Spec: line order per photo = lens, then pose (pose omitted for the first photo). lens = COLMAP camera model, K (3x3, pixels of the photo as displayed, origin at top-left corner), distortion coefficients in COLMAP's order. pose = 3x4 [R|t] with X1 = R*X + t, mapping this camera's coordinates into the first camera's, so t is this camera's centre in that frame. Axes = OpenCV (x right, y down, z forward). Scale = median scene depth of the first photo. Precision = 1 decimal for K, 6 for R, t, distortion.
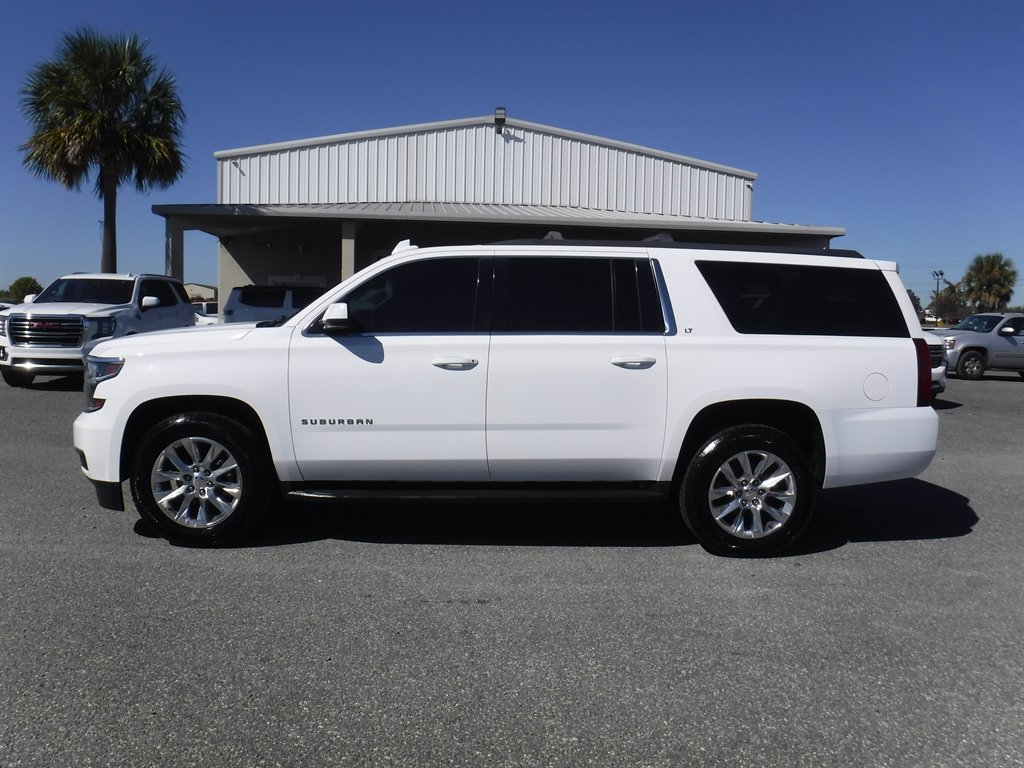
lens RADIAL K [[820.0, 0, 502.1], [0, 820.0, 394.0], [0, 0, 1]] dist [-0.100635, 0.018991]
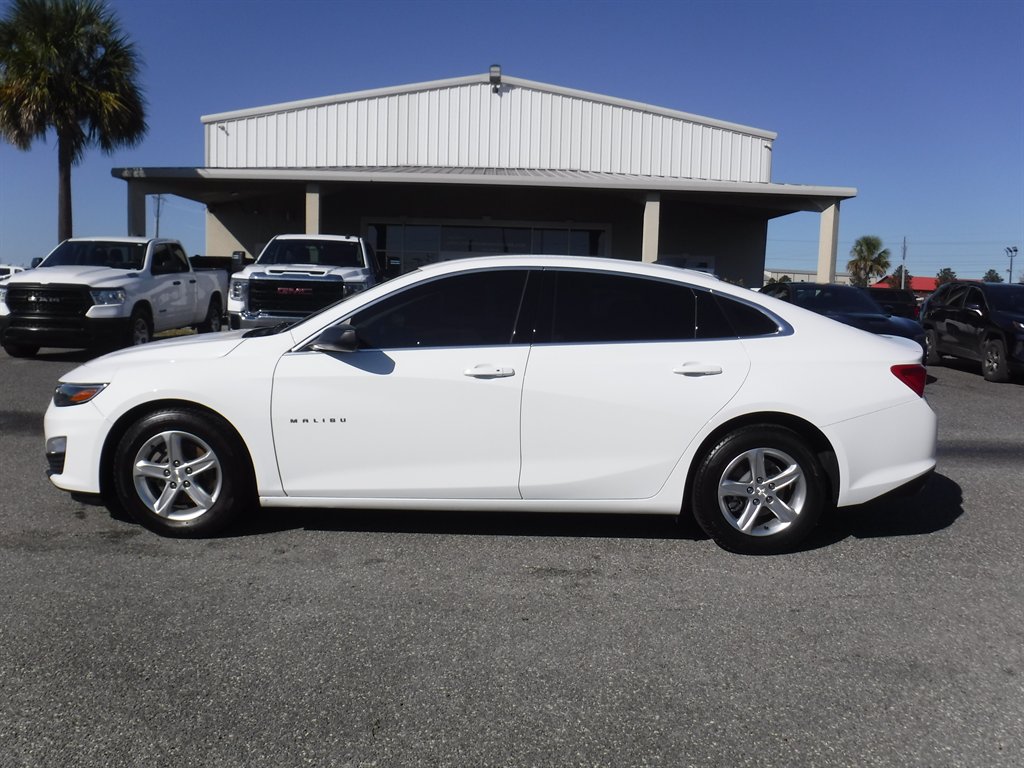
lens RADIAL K [[826.6, 0, 502.9], [0, 826.6, 391.5], [0, 0, 1]] dist [-0.108985, 0.037834]
pose [[0.996204, 0.015526, -0.085653, 0.120328], [-0.013700, 0.999667, 0.021866, 0.006722], [0.085964, -0.020610, 0.996085, 0.067375]]
